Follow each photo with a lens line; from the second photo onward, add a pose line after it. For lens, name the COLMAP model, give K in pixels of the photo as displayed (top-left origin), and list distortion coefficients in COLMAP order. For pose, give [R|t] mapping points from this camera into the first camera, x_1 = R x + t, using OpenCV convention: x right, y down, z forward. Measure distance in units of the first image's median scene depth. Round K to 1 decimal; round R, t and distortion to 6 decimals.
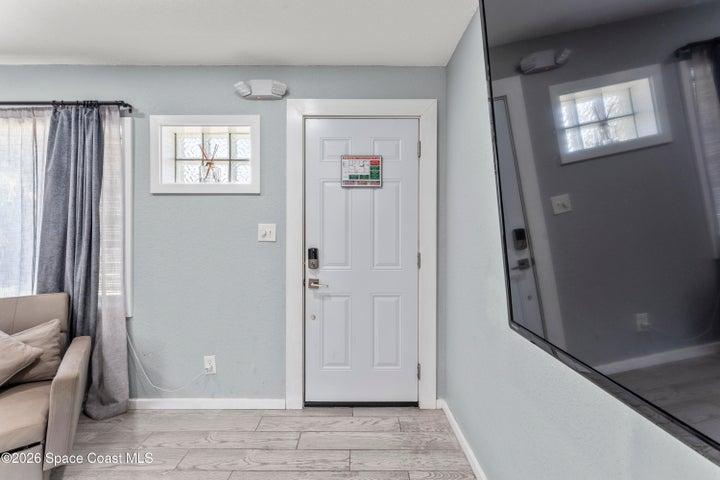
lens RADIAL K [[288.7, 0, 365.6], [0, 288.7, 229.9], [0, 0, 1]] dist [-0.000214, 0.000184]
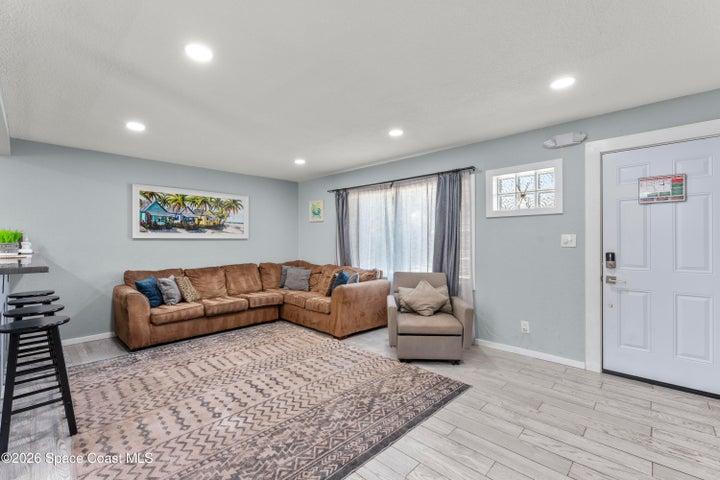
lens RADIAL K [[313.4, 0, 357.7], [0, 313.4, 240.6], [0, 0, 1]] dist [-0.004603, 0.000423]
pose [[0.717112, -0.004638, -0.696942, -0.016568], [0.006022, 0.999982, -0.000459, 0.003214], [0.696932, -0.003868, 0.717127, -0.810187]]
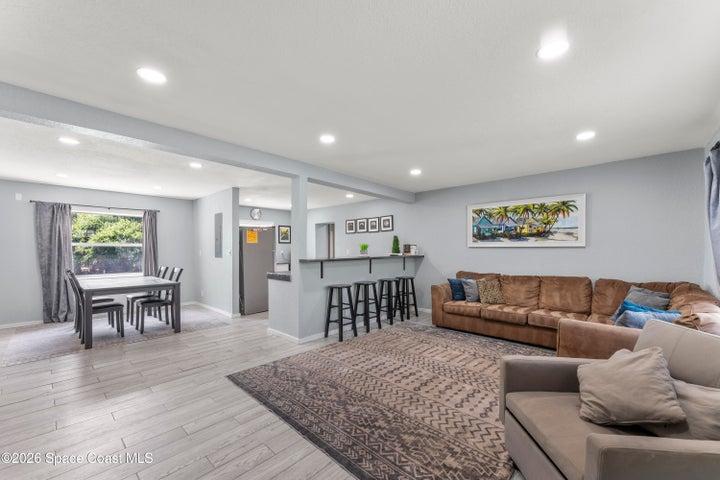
lens RADIAL K [[288.7, 0, 357.3], [0, 288.7, 253.7], [0, 0, 1]] dist [-0.000214, 0.000184]
pose [[-0.690555, 0.010832, -0.723199, -0.043562], [0.001564, 0.999908, 0.013483, 0.000902], [0.723279, 0.008179, -0.690508, 0.685380]]
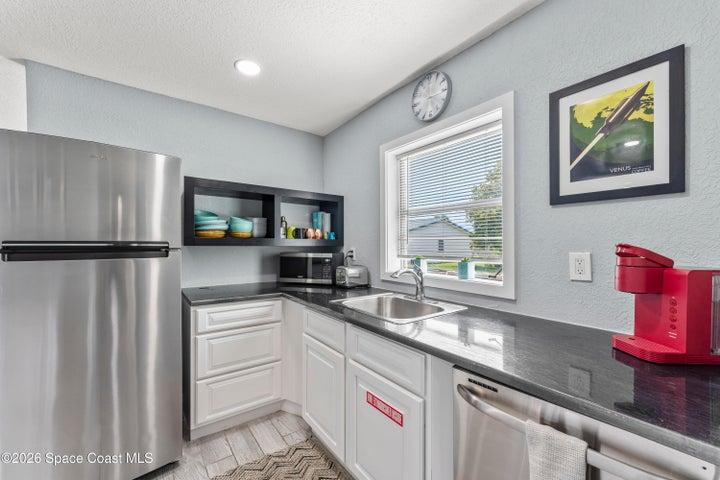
lens RADIAL K [[288.7, 0, 357.7], [0, 288.7, 246.4], [0, 0, 1]] dist [-0.000214, 0.000184]
pose [[-0.593059, -0.007212, 0.805127, -2.564568], [-0.003224, 0.999973, 0.006582, -0.002965], [-0.805153, 0.001308, -0.593066, -2.272264]]
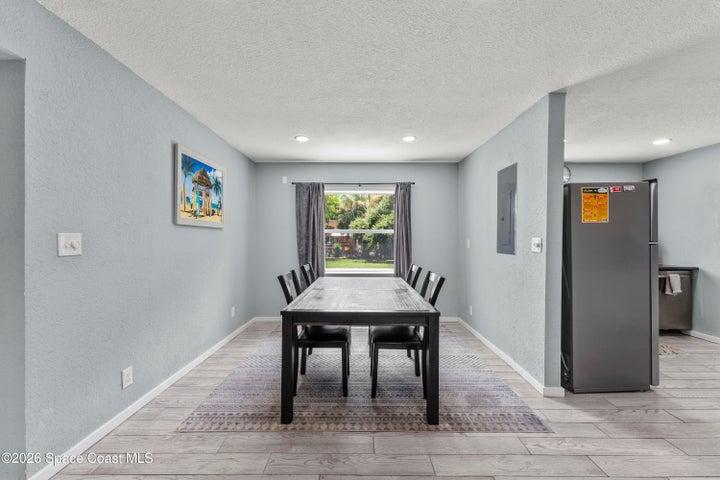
lens RADIAL K [[288.7, 0, 359.3], [0, 288.7, 241.8], [0, 0, 1]] dist [-0.000214, 0.000184]
pose [[-0.999929, -0.003953, 0.011267, -0.434482], [-0.003834, 0.999937, 0.010581, 0.002898], [-0.011308, 0.010537, -0.999881, -0.814087]]
